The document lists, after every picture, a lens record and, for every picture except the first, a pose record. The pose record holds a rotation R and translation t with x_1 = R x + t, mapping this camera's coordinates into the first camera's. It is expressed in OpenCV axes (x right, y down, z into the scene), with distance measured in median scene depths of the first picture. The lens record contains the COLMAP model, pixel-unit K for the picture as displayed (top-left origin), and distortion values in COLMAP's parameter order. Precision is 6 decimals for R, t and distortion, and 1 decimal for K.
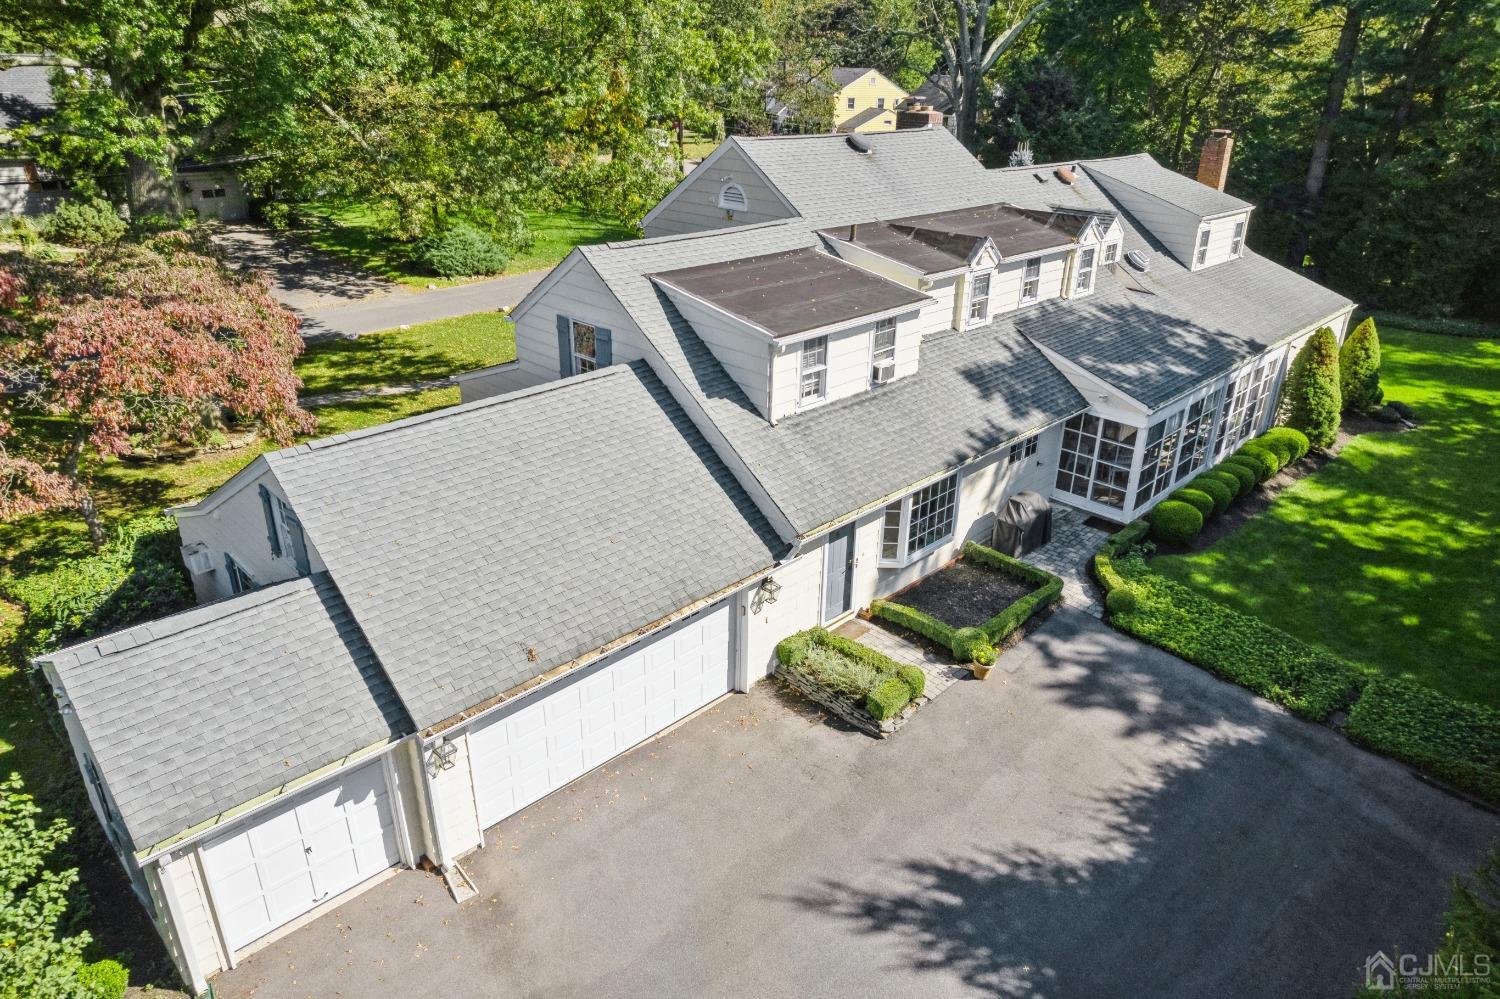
lens RADIAL K [[954.5, 0, 750.0], [0, 954.5, 499.5], [0, 0, 1]] dist [-0.004743, -0.001670]
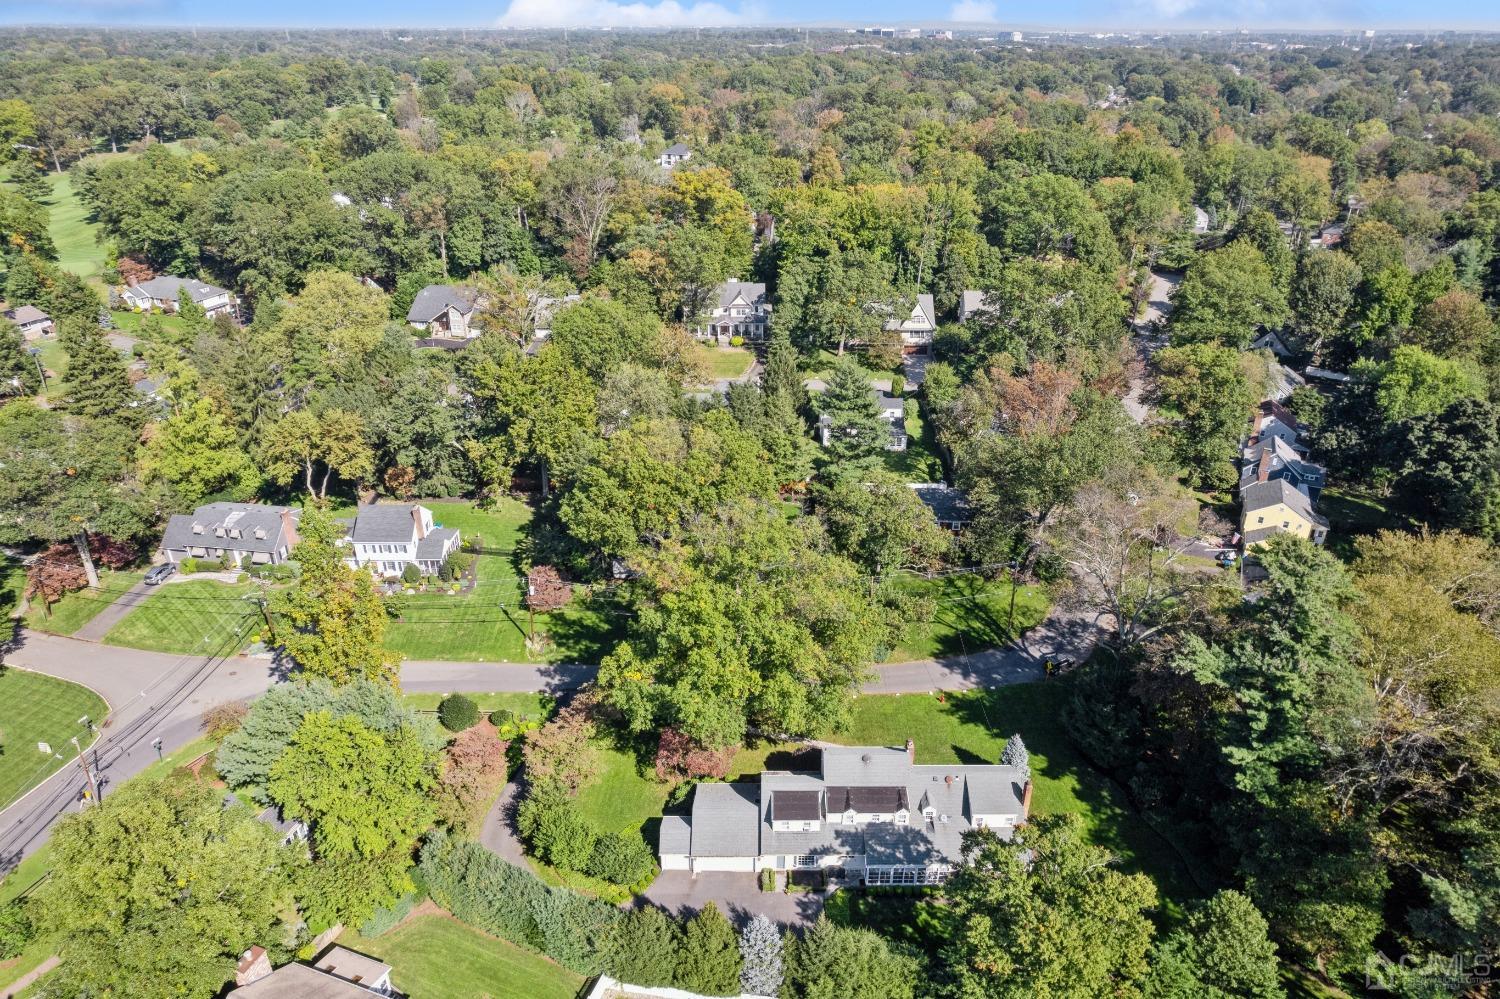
lens RADIAL K [[954.5, 0, 750.0], [0, 954.5, 499.5], [0, 0, 1]] dist [-0.004743, -0.001670]
pose [[0.703431, 0.304017, -0.642463, 2.153661], [-0.280650, 0.949261, 0.141914, -1.969668], [0.653009, 0.080481, 0.753062, -2.566138]]
